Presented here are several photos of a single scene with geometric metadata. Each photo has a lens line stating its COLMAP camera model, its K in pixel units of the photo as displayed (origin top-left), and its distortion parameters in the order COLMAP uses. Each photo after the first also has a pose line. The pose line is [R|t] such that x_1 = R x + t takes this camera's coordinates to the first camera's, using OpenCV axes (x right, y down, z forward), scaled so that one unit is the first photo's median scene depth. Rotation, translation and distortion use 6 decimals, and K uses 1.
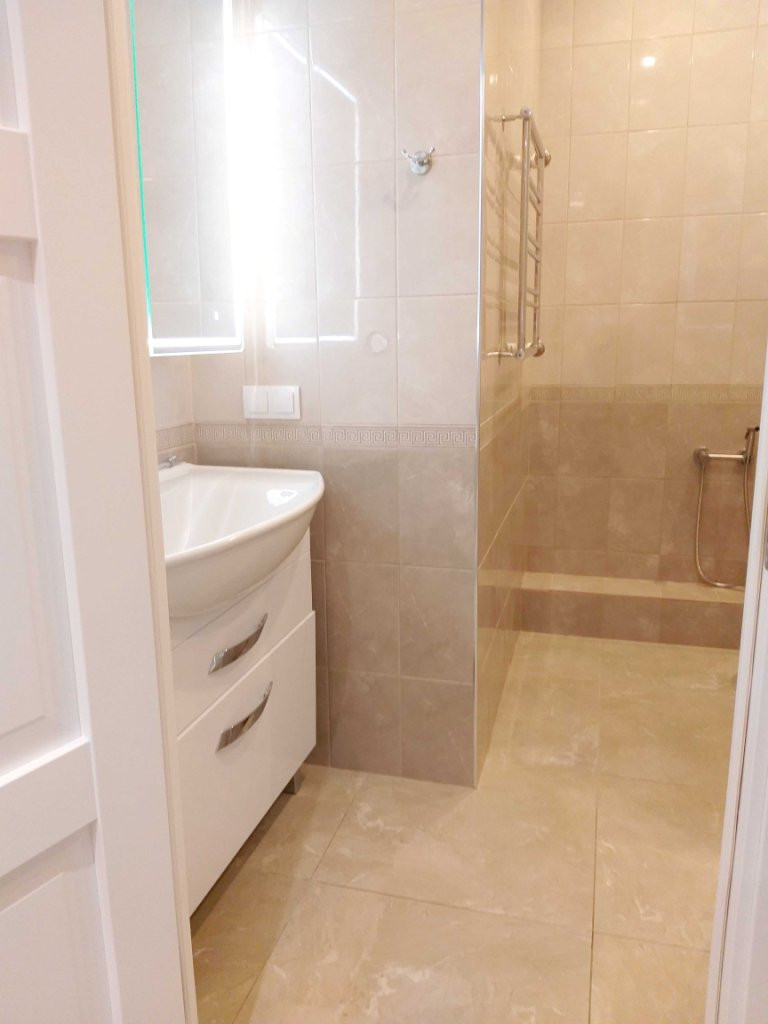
lens RADIAL K [[787.0, 0, 371.4], [0, 787.0, 506.0], [0, 0, 1]] dist [0.057850, -0.120853]
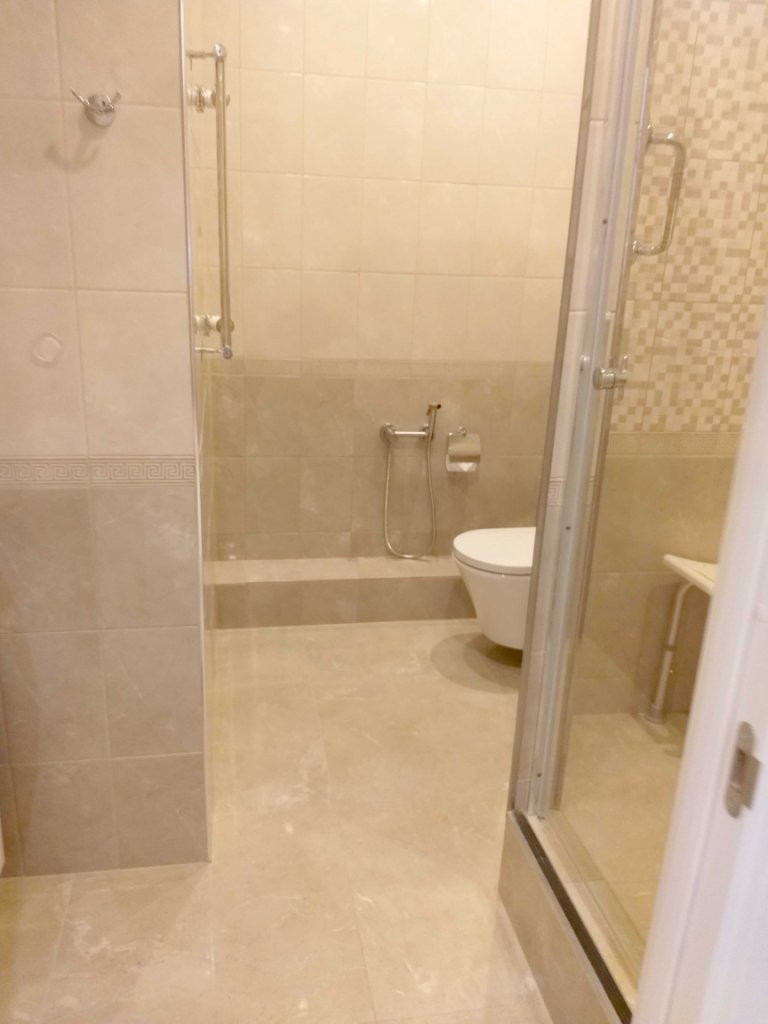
lens RADIAL K [[787.0, 0, 380.9], [0, 787.0, 509.2], [0, 0, 1]] dist [0.057850, -0.120853]
pose [[0.891615, -0.087336, 0.444292, -0.039414], [0.036886, 0.991971, 0.120971, -0.091193], [-0.451290, -0.091471, 0.887677, 0.123771]]
